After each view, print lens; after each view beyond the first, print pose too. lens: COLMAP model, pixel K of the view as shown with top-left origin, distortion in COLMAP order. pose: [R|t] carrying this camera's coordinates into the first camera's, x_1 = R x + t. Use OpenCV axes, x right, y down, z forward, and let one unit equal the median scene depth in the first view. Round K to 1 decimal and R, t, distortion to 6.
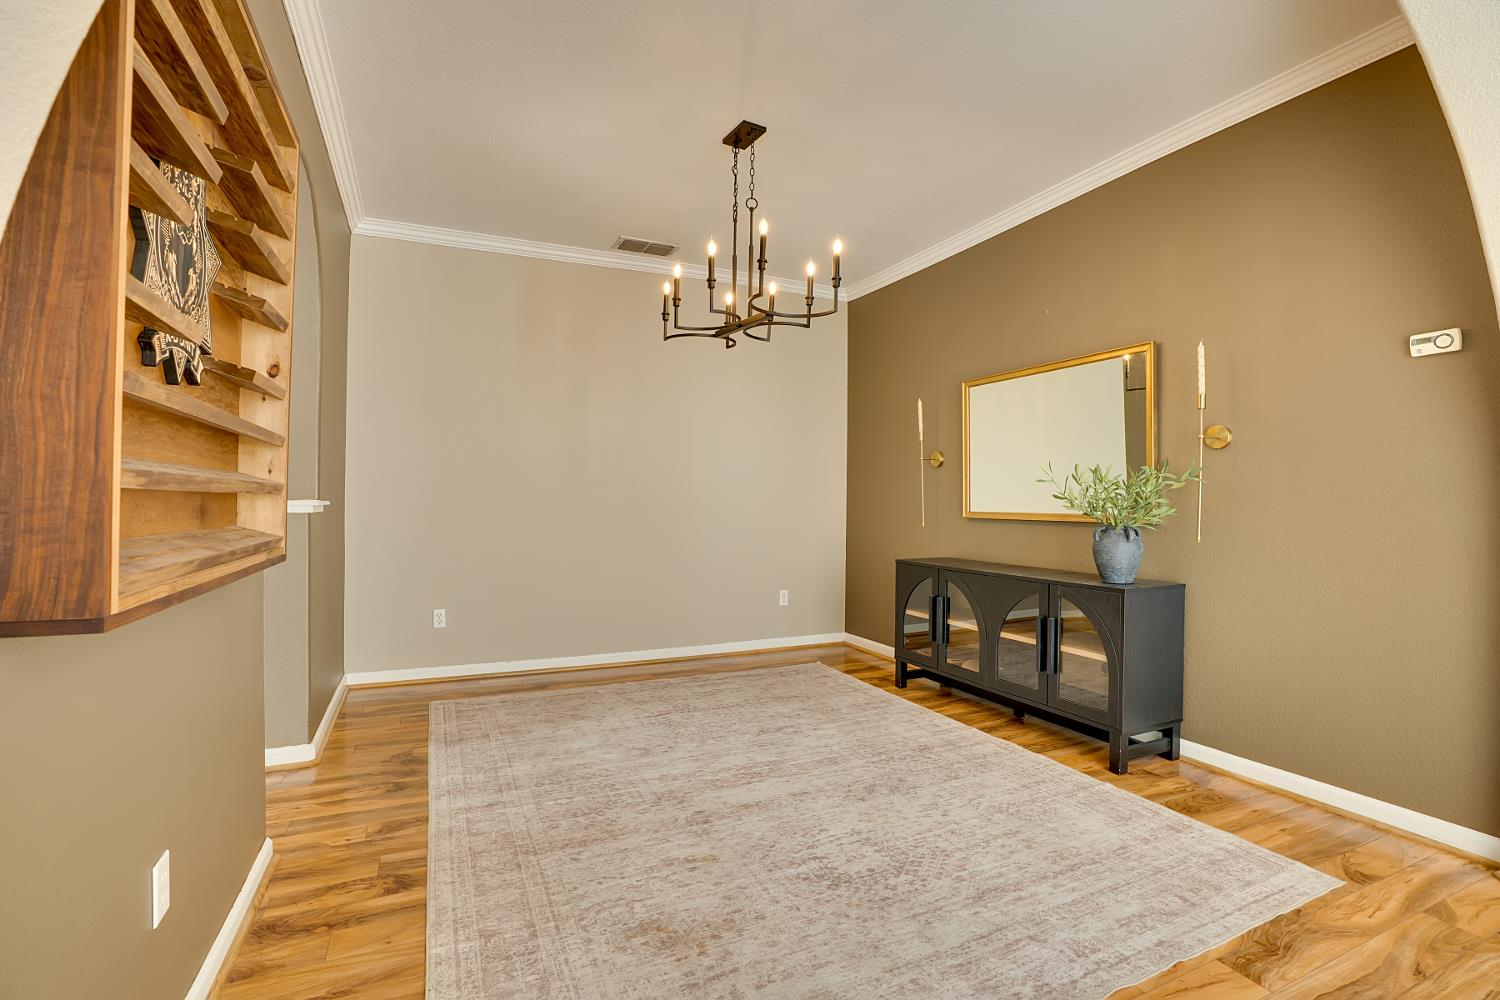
lens RADIAL K [[685.4, 0, 740.3], [0, 685.4, 496.0], [0, 0, 1]] dist [-0.054859, 0.019377]
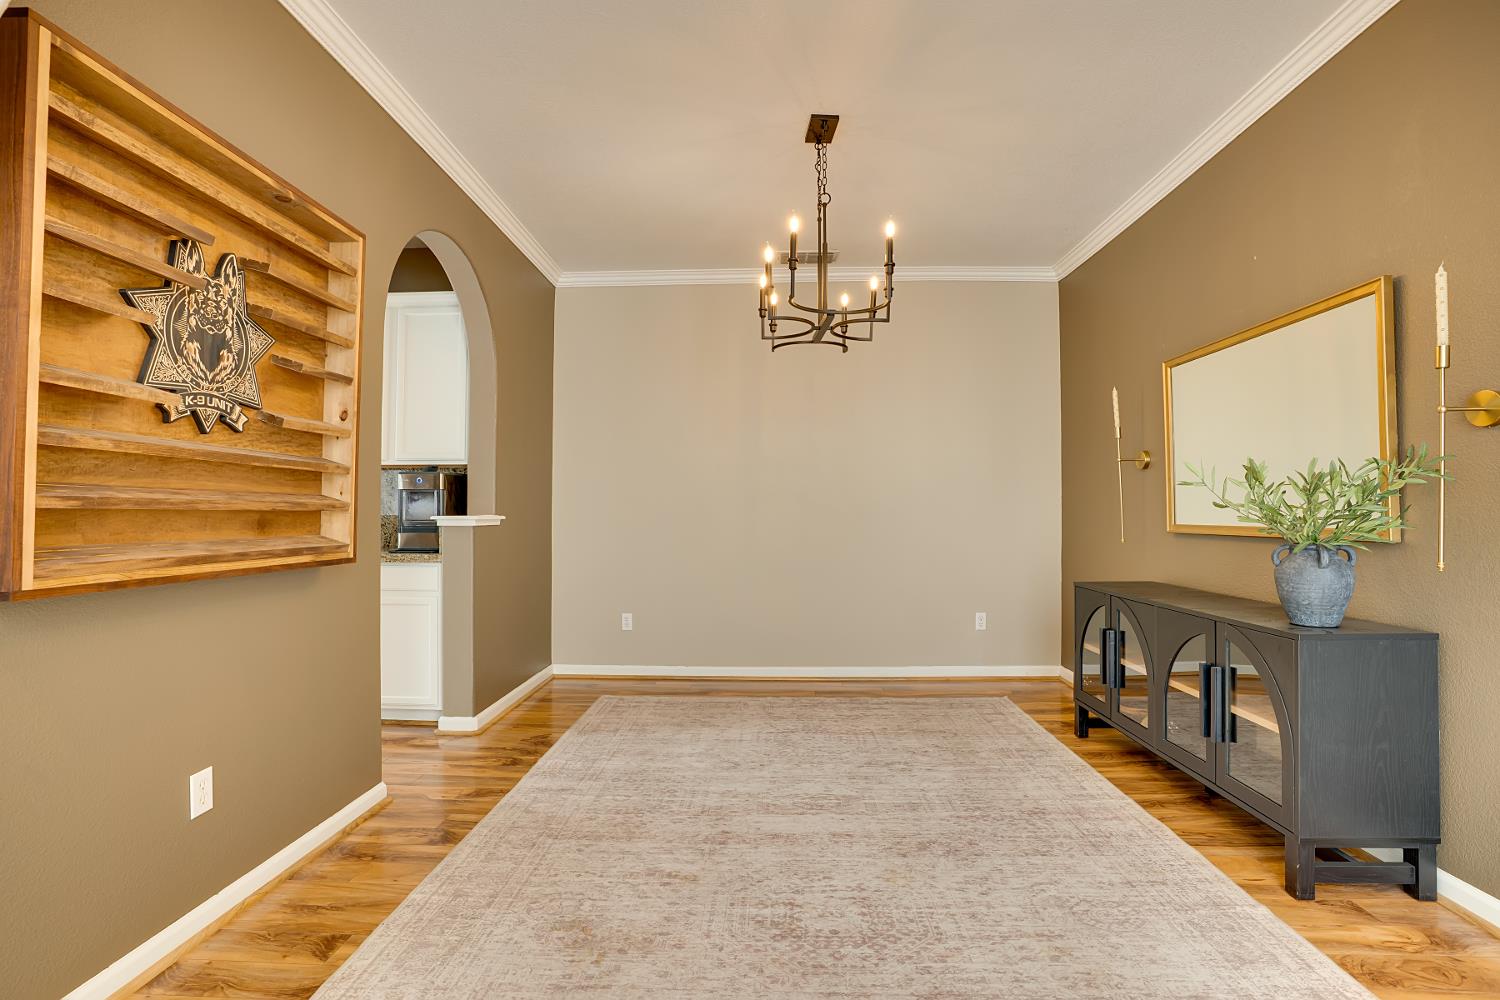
lens RADIAL K [[685.4, 0, 740.3], [0, 685.4, 496.0], [0, 0, 1]] dist [-0.054859, 0.019377]
pose [[0.889437, -0.024687, -0.456392, 0.348069], [0.015305, 0.999589, -0.024242, 0.001169], [0.456802, 0.014577, 0.889449, 0.104495]]
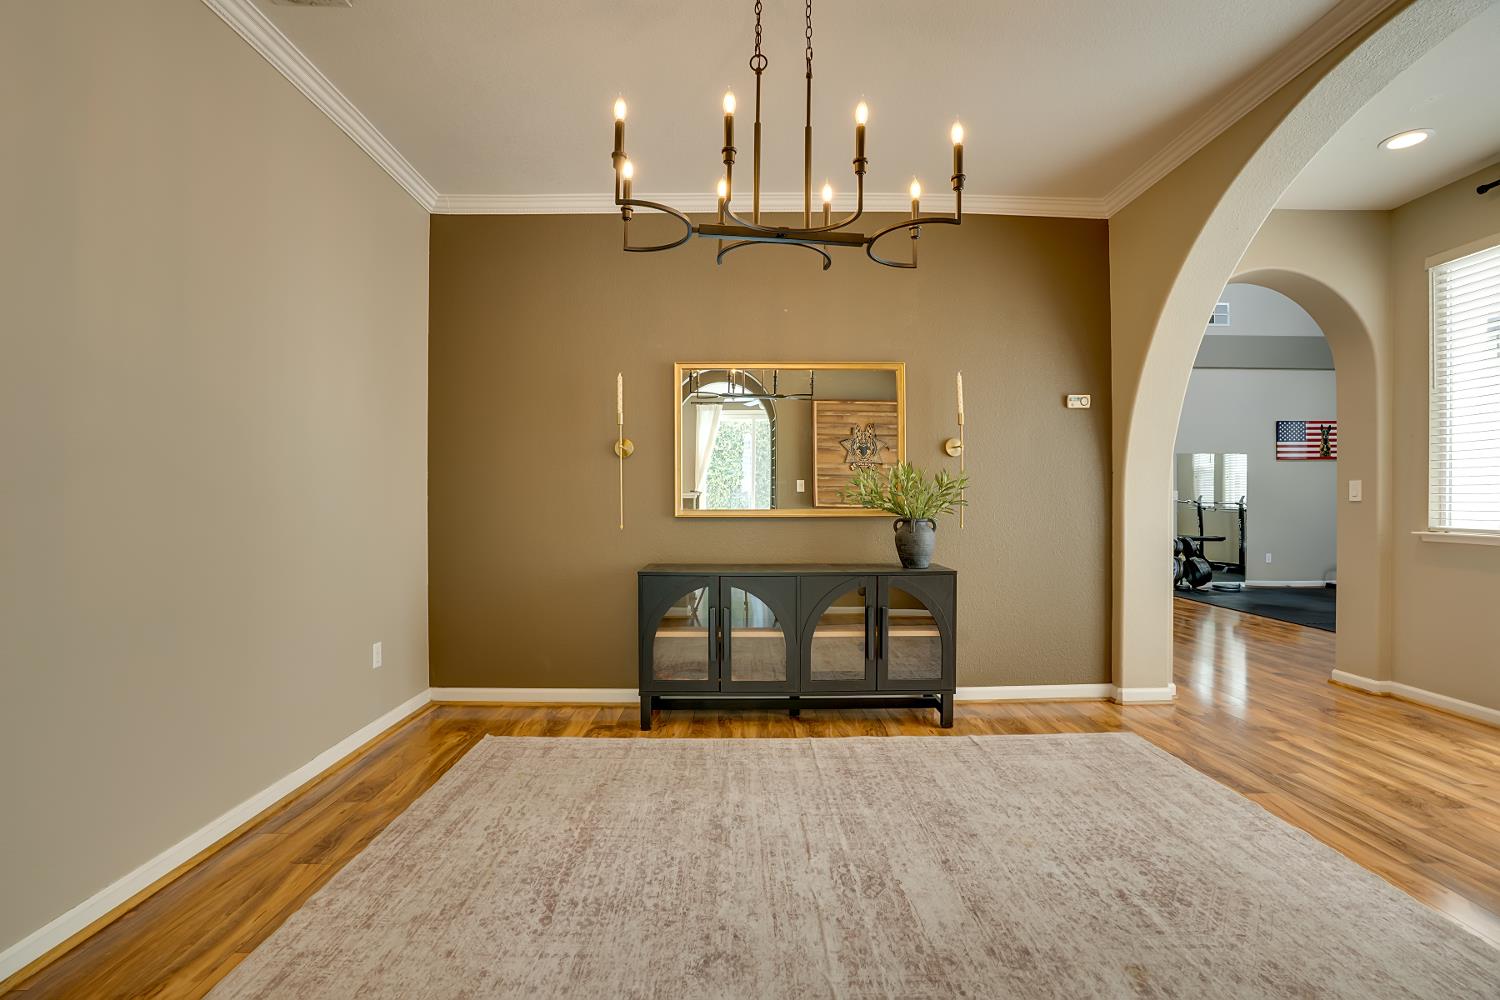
lens RADIAL K [[692.1, 0, 746.2], [0, 692.1, 503.5], [0, 0, 1]] dist [-0.069301, 0.024706]
pose [[0.409137, -0.010952, 0.912407, -0.642550], [-0.001180, 0.999921, 0.012532, 0.003620], [-0.912472, -0.006204, 0.409091, 0.788194]]
